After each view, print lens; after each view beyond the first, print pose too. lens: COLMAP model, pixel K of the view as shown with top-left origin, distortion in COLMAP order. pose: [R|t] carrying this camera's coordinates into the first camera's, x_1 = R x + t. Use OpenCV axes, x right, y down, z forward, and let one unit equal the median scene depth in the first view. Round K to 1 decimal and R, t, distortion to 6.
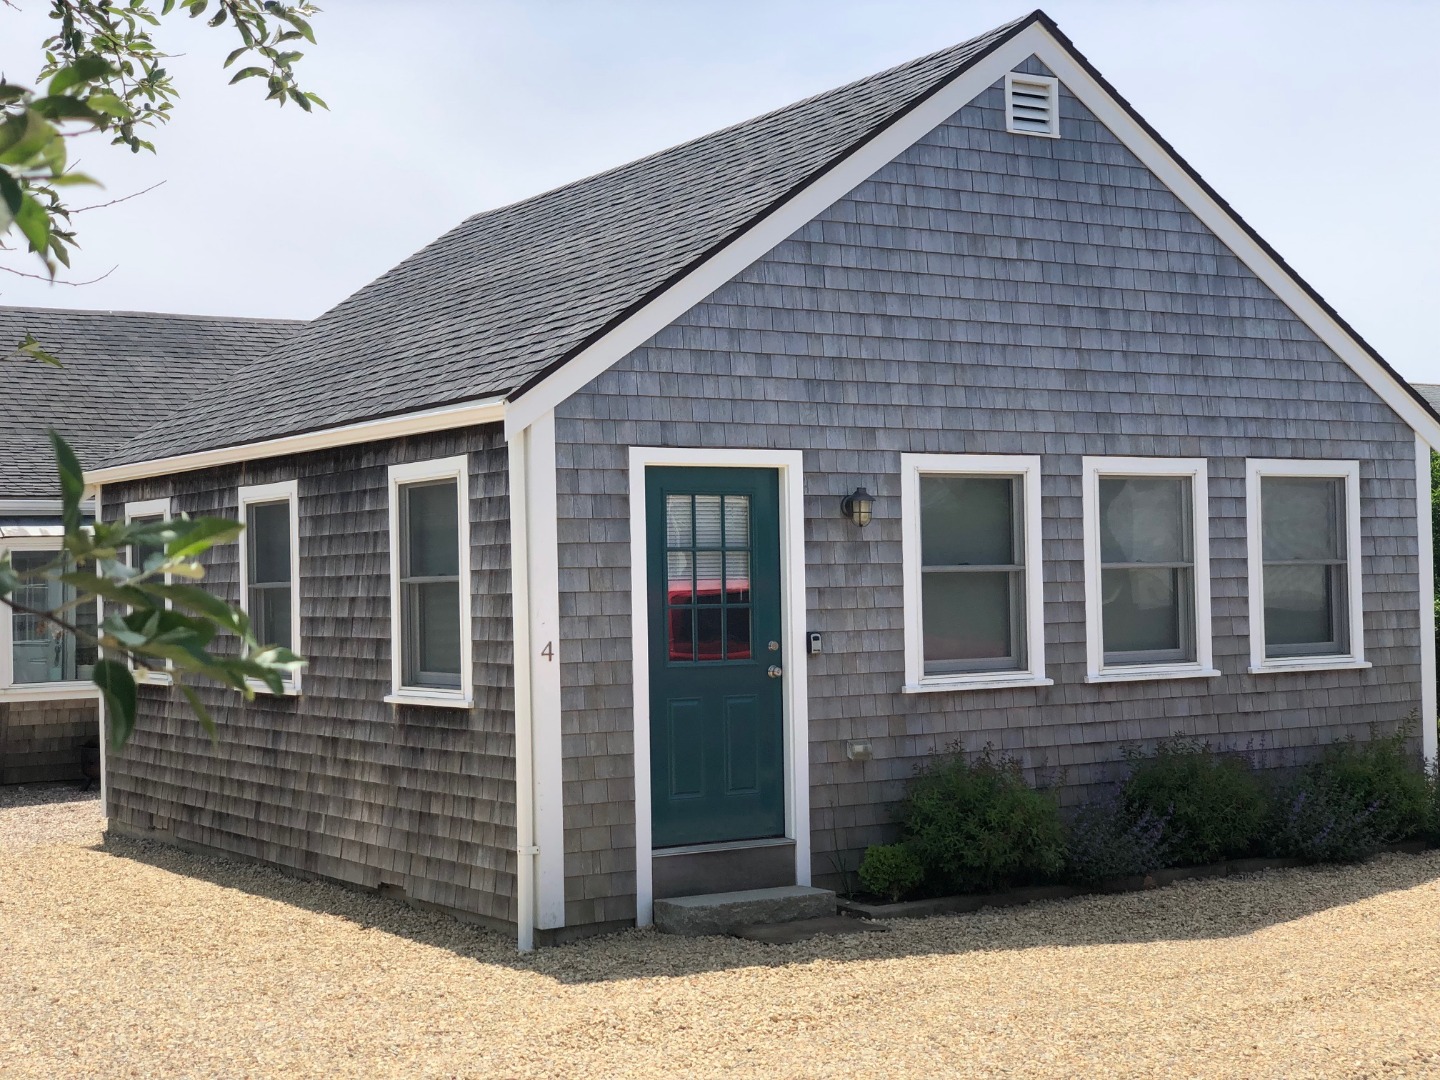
lens RADIAL K [[2129.2, 0, 719.3], [0, 2129.2, 541.8], [0, 0, 1]] dist [0.115266, -0.640181]
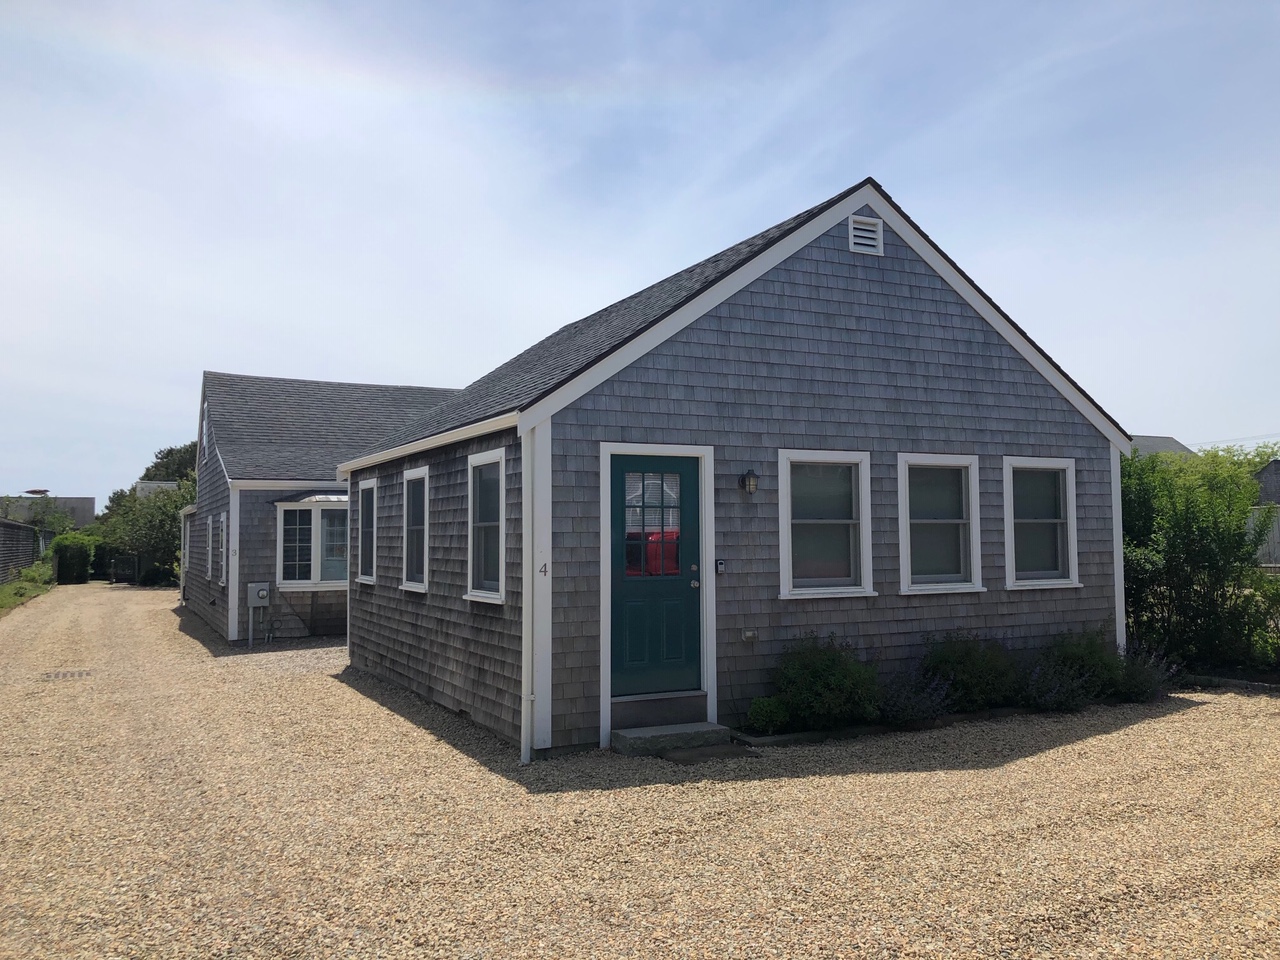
lens RADIAL K [[1056.1, 0, 644.2], [0, 1056.1, 476.6], [0, 0, 1]] dist [-0.004608, 0.001818]
pose [[0.995434, 0.007716, -0.095139, 0.060056], [-0.010894, 0.999398, -0.032936, 0.006412], [0.094827, 0.033822, 0.994919, 0.207945]]
